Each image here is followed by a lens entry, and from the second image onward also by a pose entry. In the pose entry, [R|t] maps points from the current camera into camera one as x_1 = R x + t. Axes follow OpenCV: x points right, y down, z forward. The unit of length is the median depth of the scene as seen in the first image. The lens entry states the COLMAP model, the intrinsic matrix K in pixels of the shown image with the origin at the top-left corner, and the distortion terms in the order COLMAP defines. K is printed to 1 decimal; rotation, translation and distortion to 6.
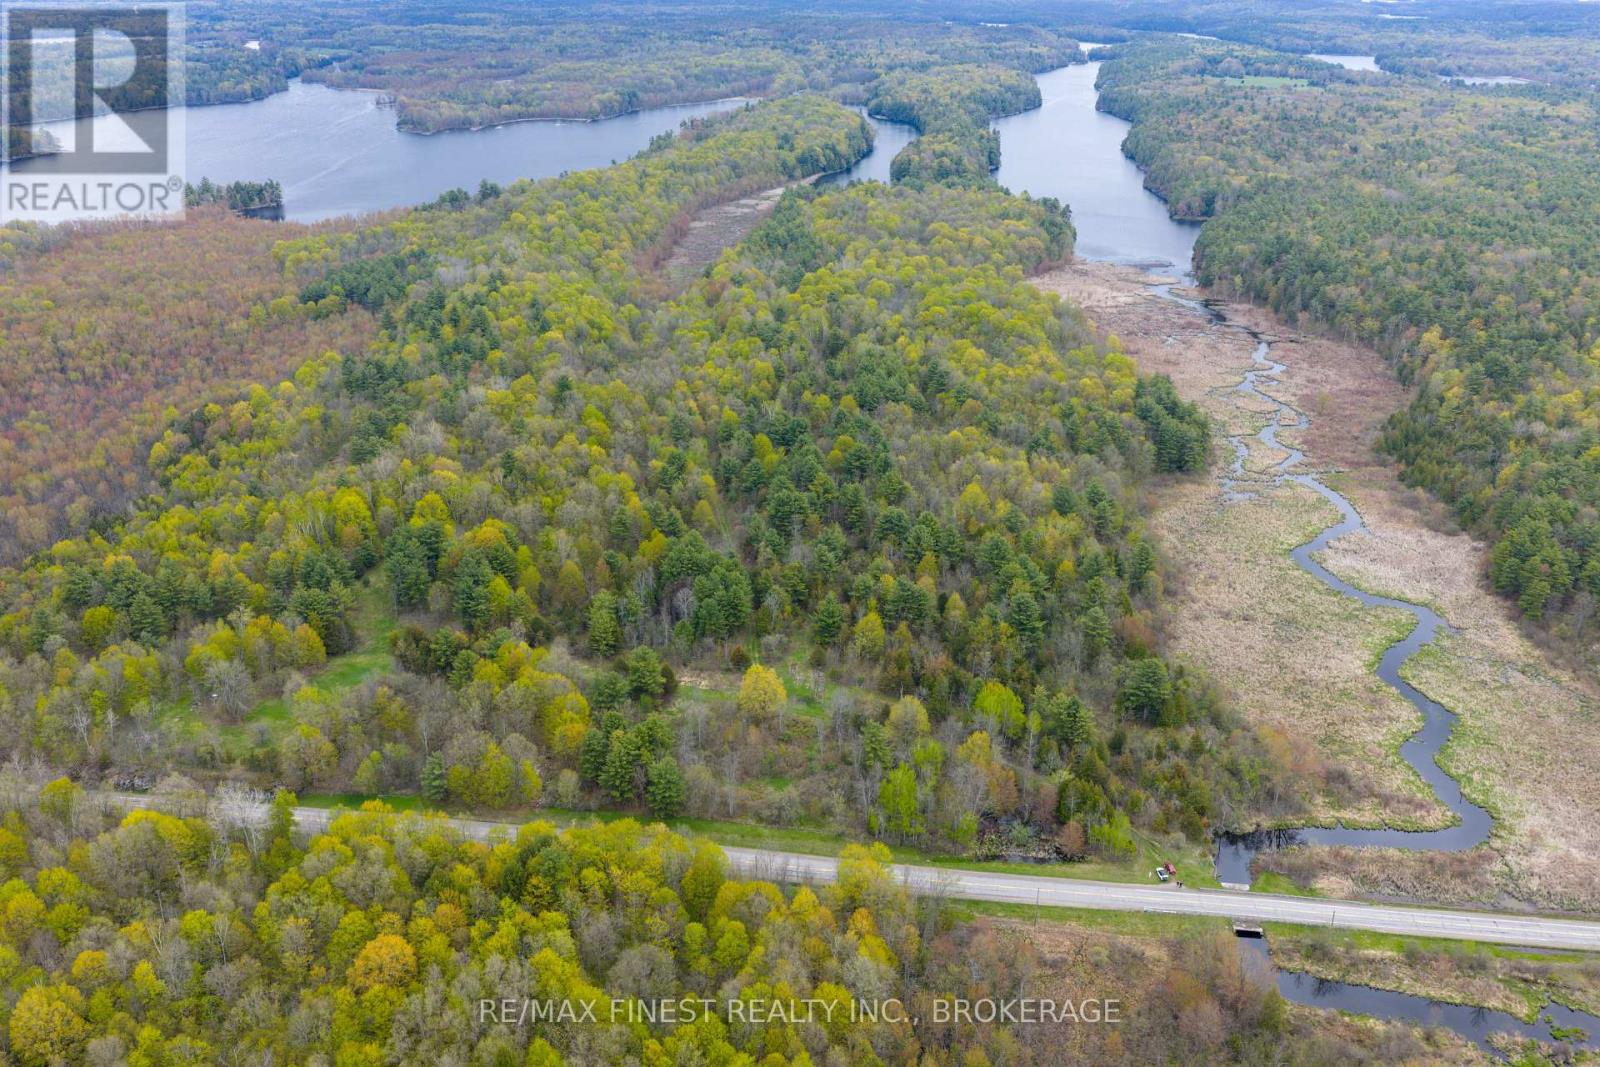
lens RADIAL K [[1321.0, 0, 793.1], [0, 1321.0, 530.1], [0, 0, 1]] dist [0.021405, -0.032706]
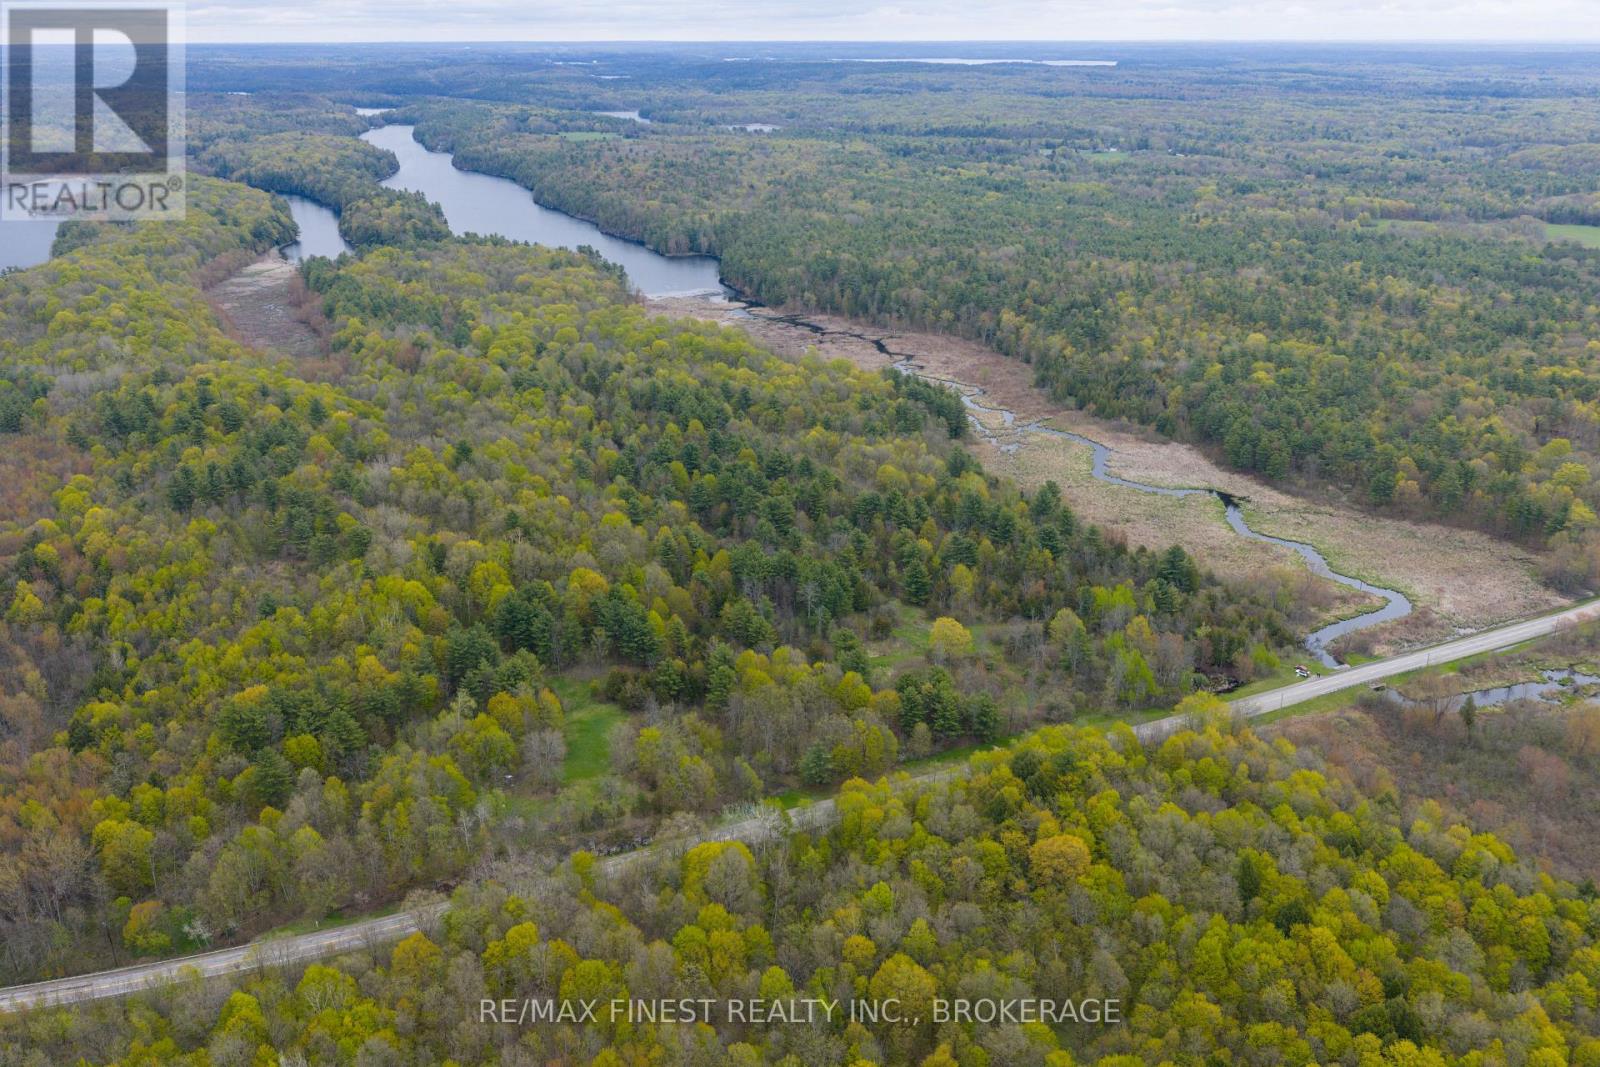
lens RADIAL K [[1321.0, 0, 805.1], [0, 1321.0, 534.3], [0, 0, 1]] dist [0.021405, -0.032706]
pose [[0.837199, -0.198023, 0.509789, -0.336099], [0.218330, 0.975661, 0.020436, -0.009355], [-0.501428, 0.094193, 0.860057, 0.023235]]
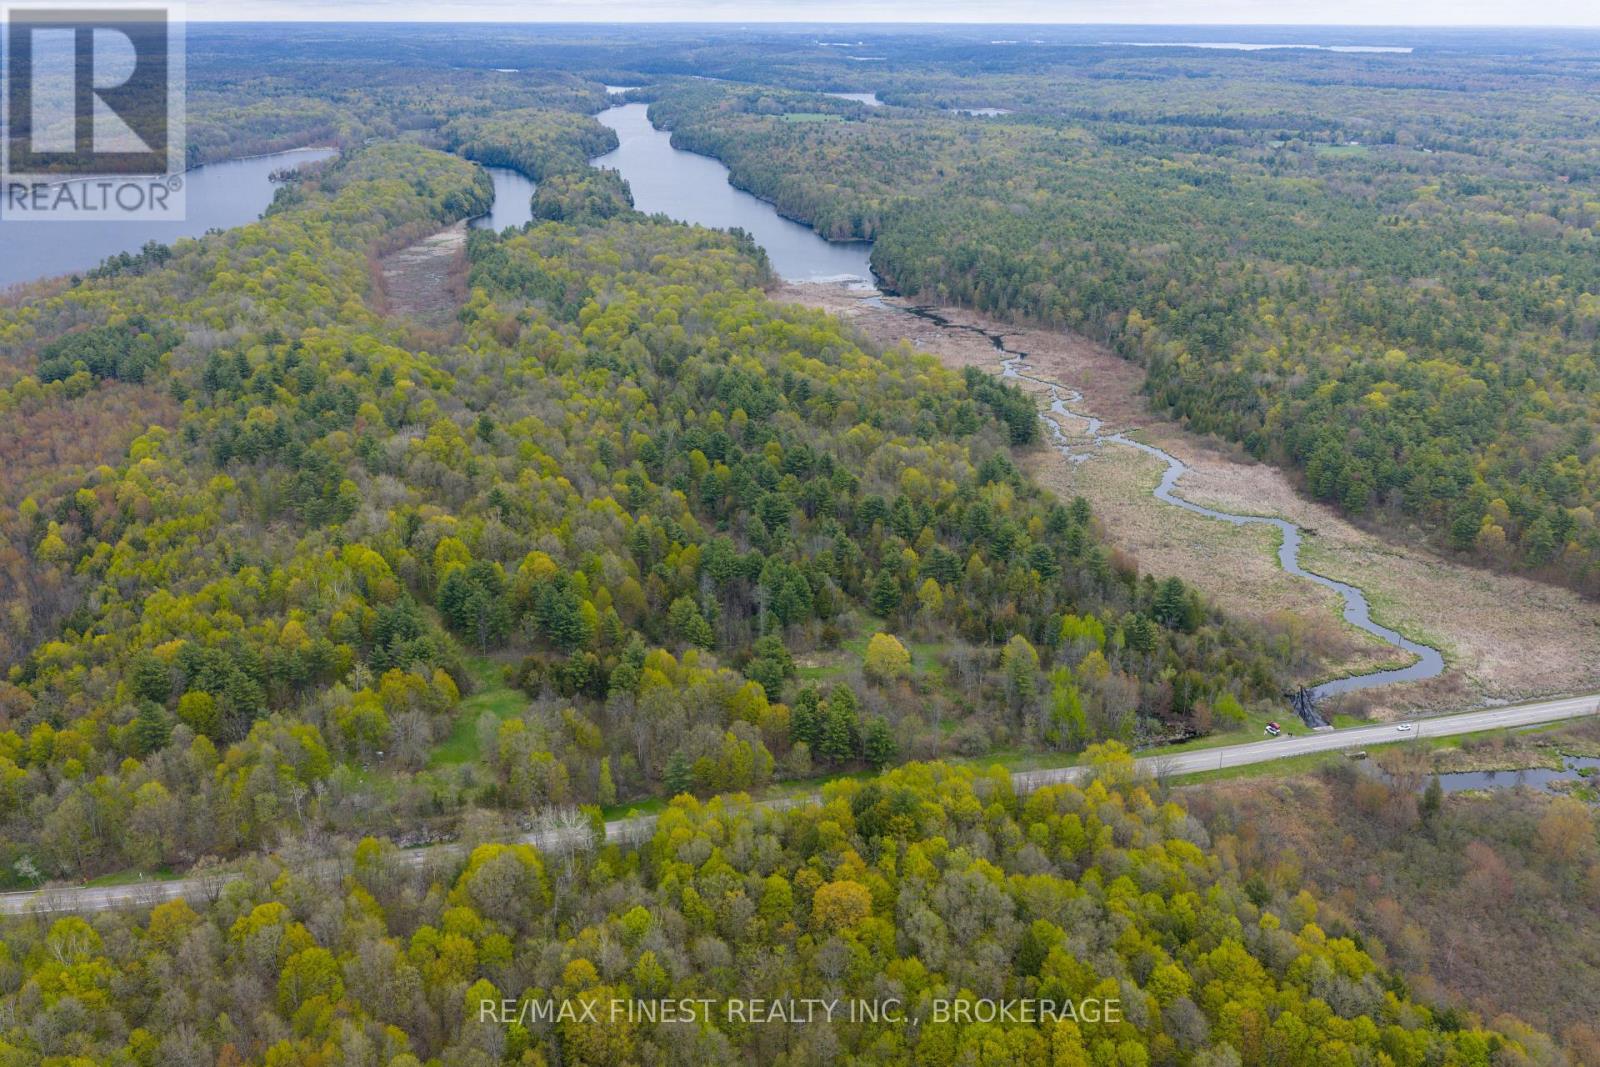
lens RADIAL K [[1321.0, 0, 800.8], [0, 1321.0, 538.9], [0, 0, 1]] dist [0.021405, -0.032706]
pose [[0.928647, -0.136277, 0.345027, -0.218873], [0.144546, 0.989496, 0.001777, 0.005679], [-0.341645, 0.048223, 0.938591, -0.012252]]
